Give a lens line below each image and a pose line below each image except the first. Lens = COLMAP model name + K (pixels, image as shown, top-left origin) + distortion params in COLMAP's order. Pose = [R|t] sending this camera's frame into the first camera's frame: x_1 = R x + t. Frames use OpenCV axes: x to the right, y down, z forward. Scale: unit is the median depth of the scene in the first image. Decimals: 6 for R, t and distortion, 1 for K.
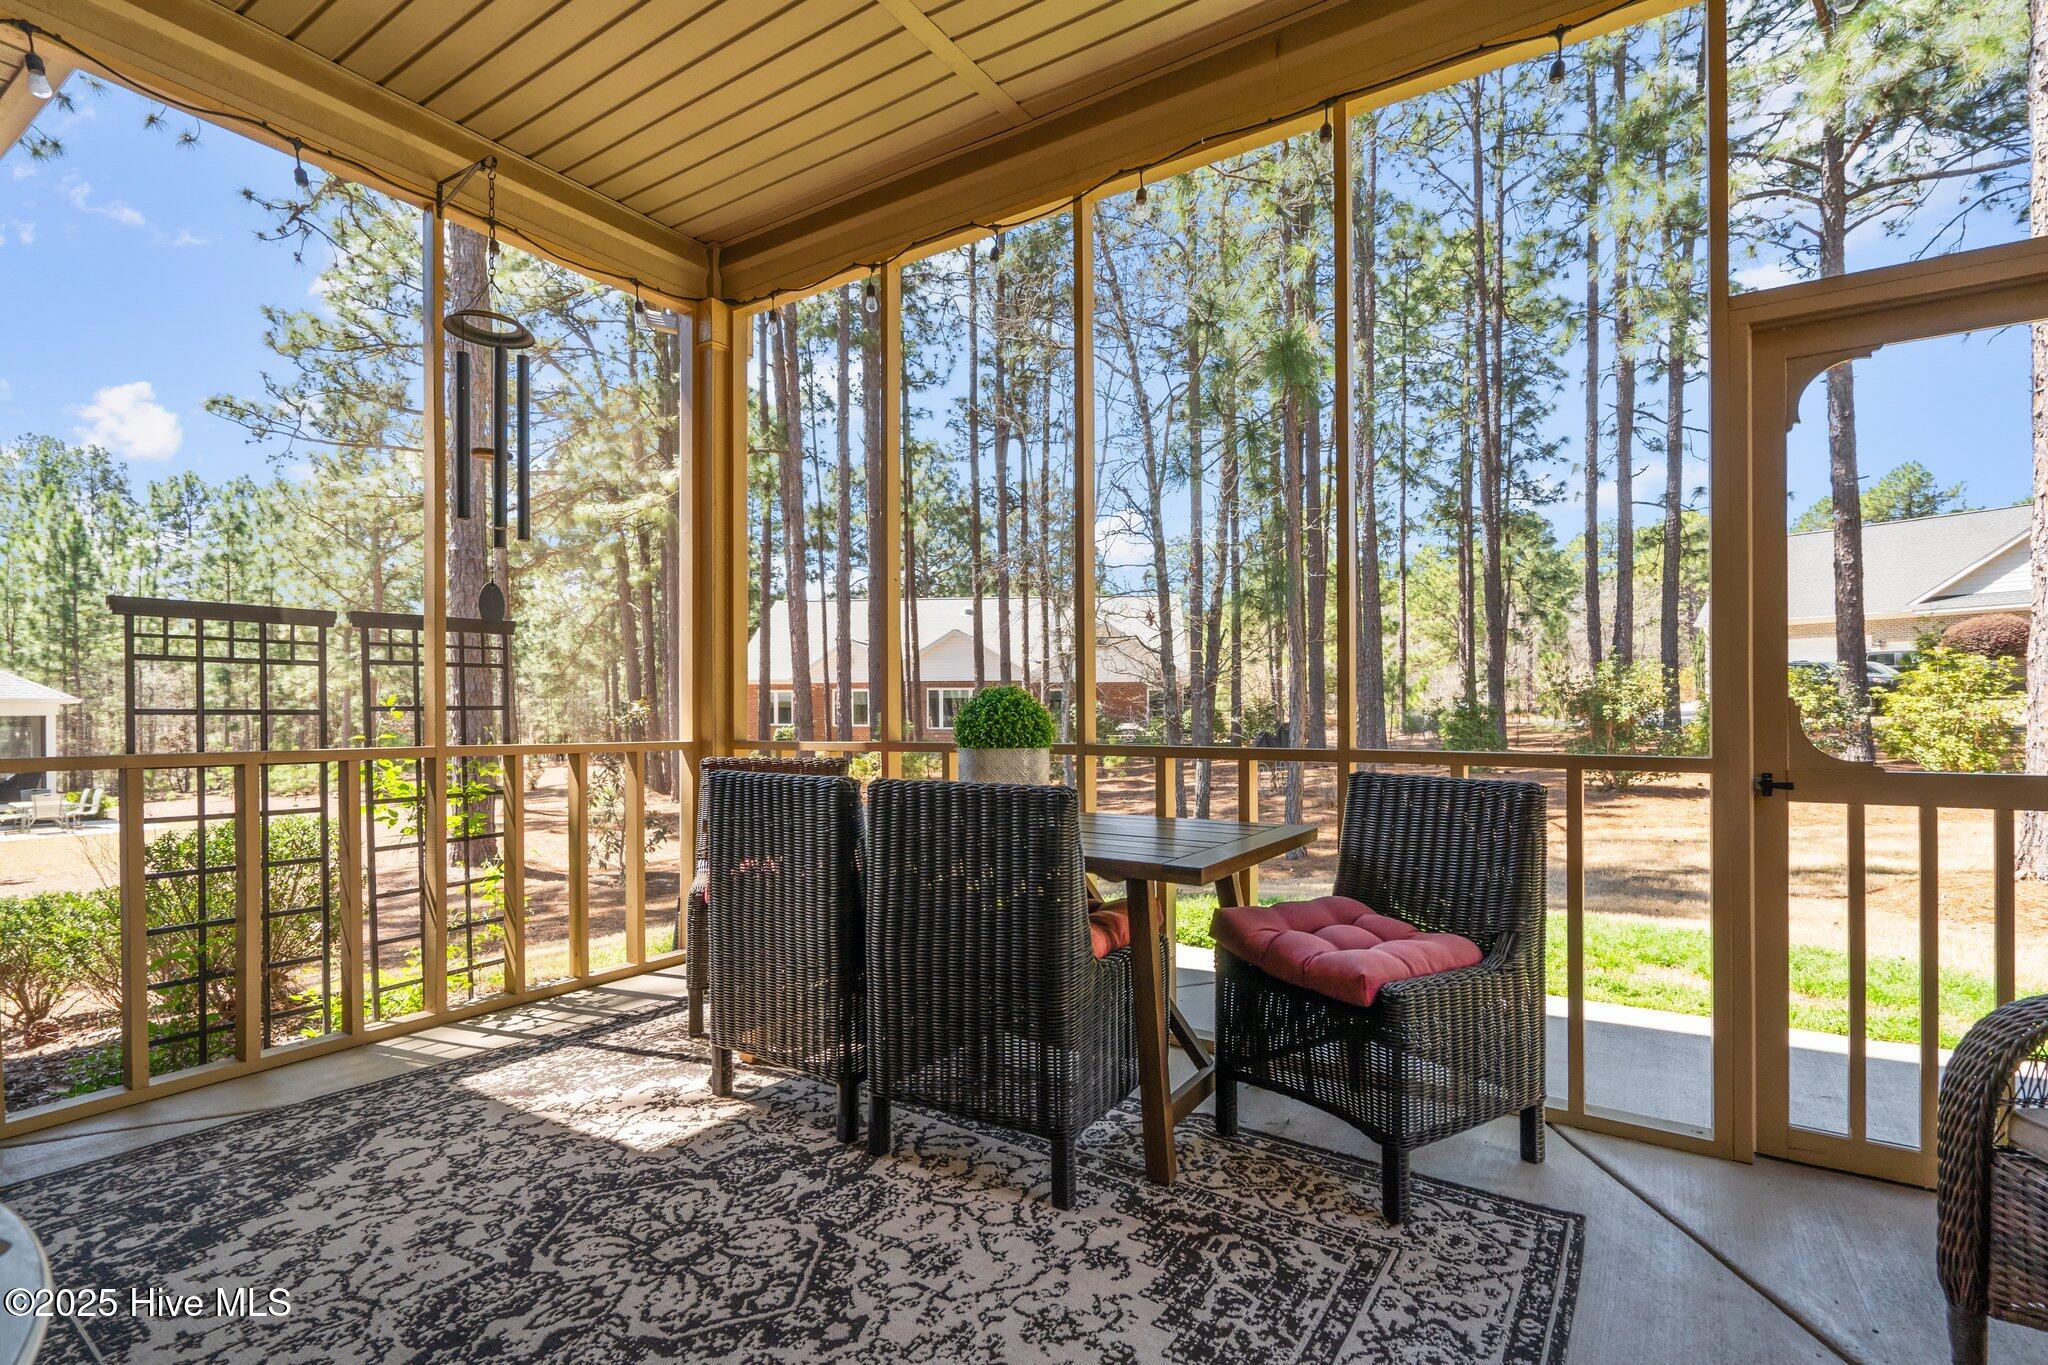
lens RADIAL K [[942.8, 0, 1019.9], [0, 942.8, 698.9], [0, 0, 1]] dist [-0.004962, 0.000462]
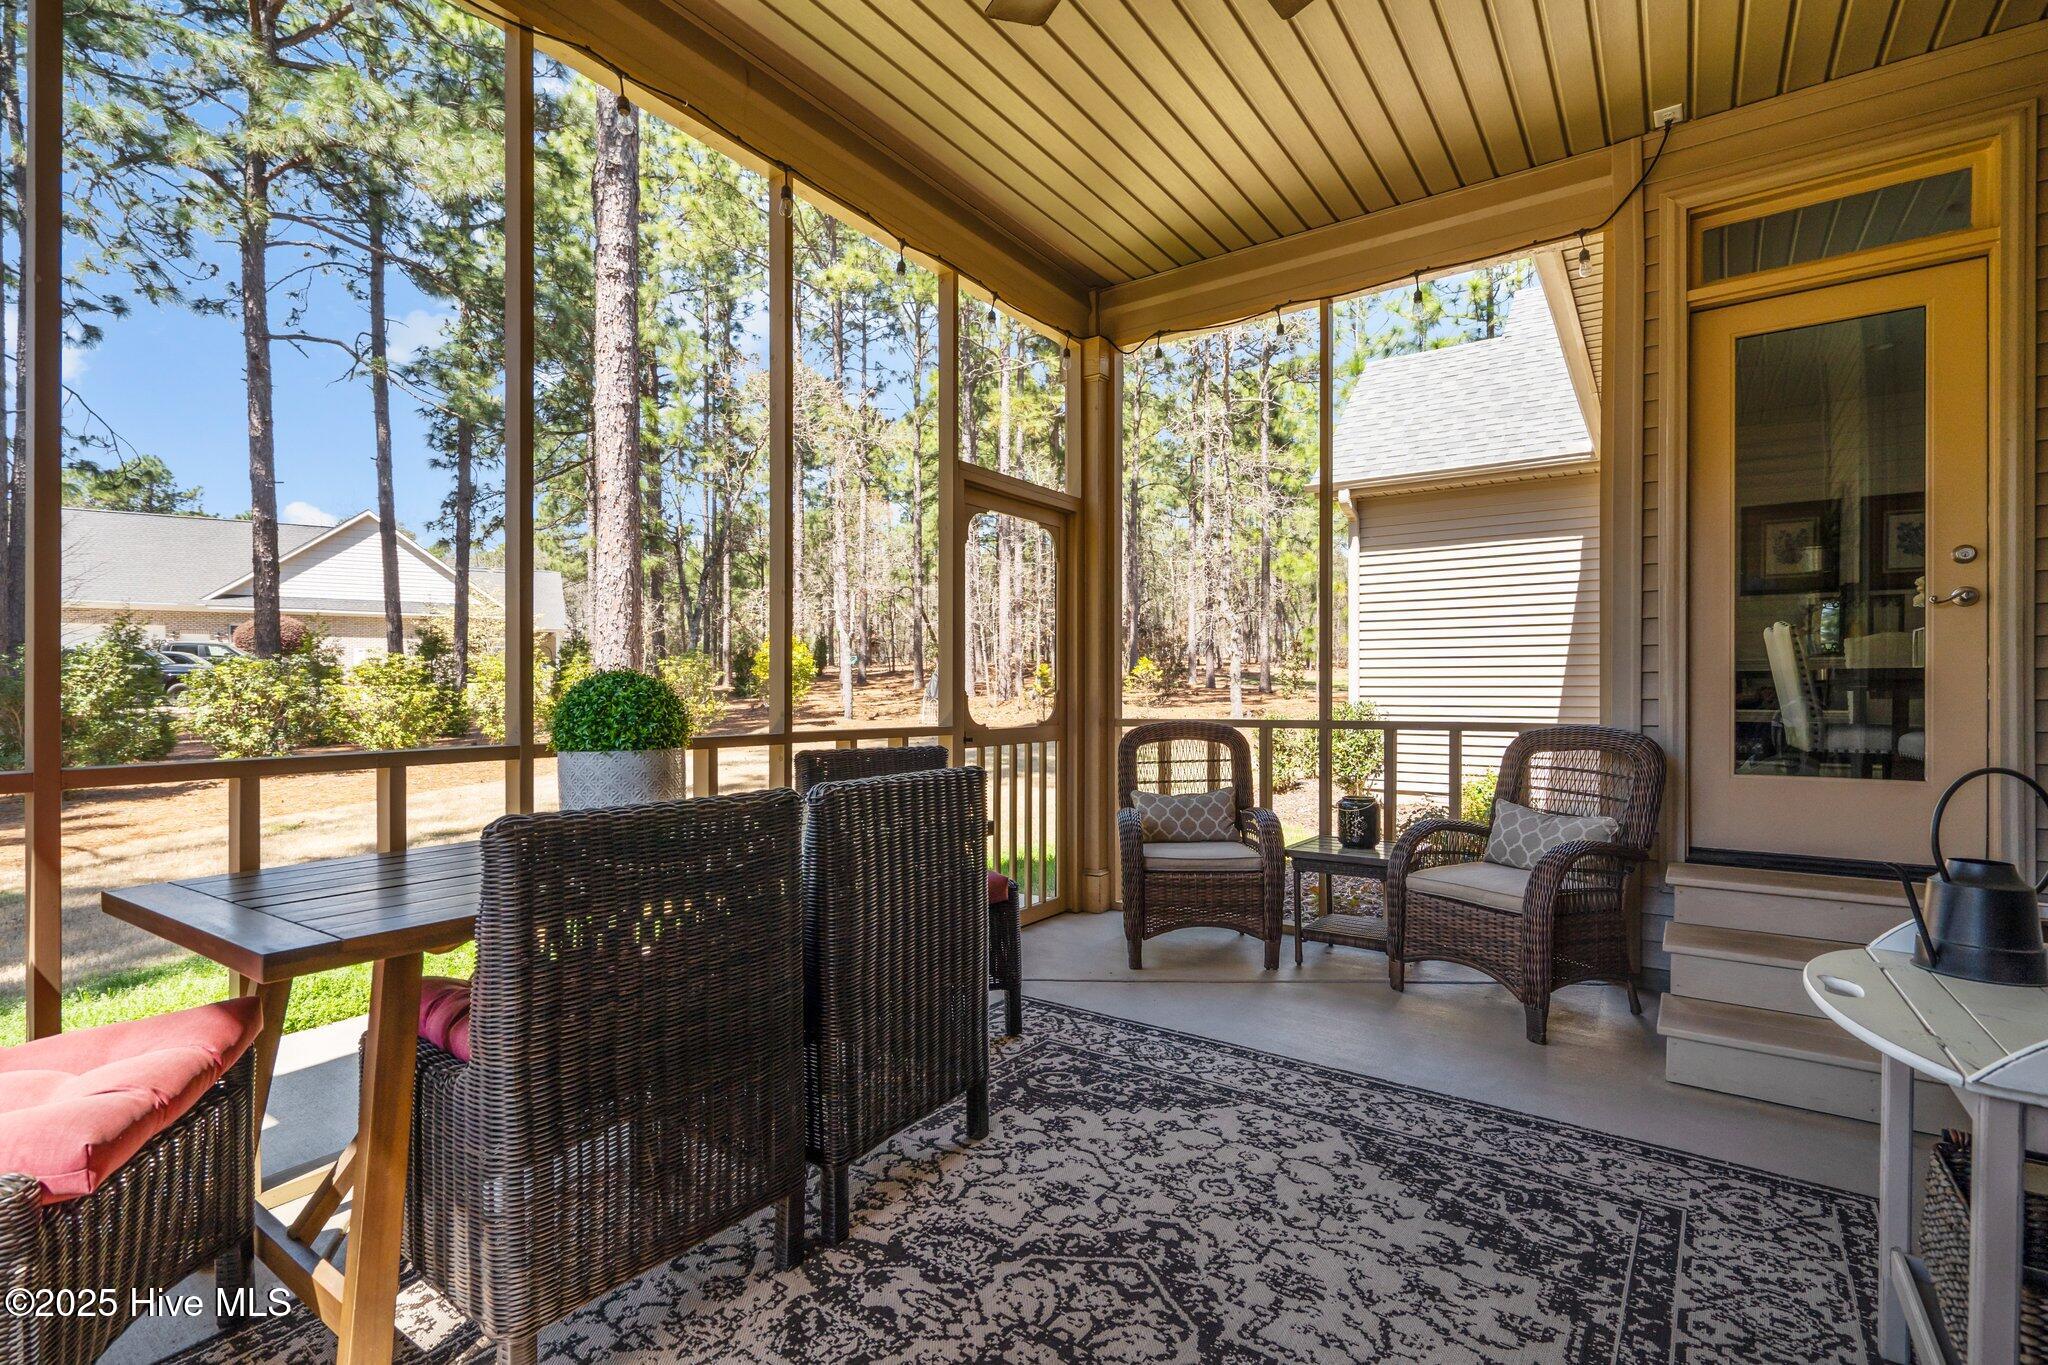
lens RADIAL K [[942.8, 0, 1017.9], [0, 942.8, 692.4], [0, 0, 1]] dist [-0.004962, 0.000462]
pose [[0.034202, 0.004497, 0.999405, -1.128243], [-0.008074, 0.999958, -0.004224, 0.007847], [-0.999382, -0.007925, 0.034237, 0.950344]]
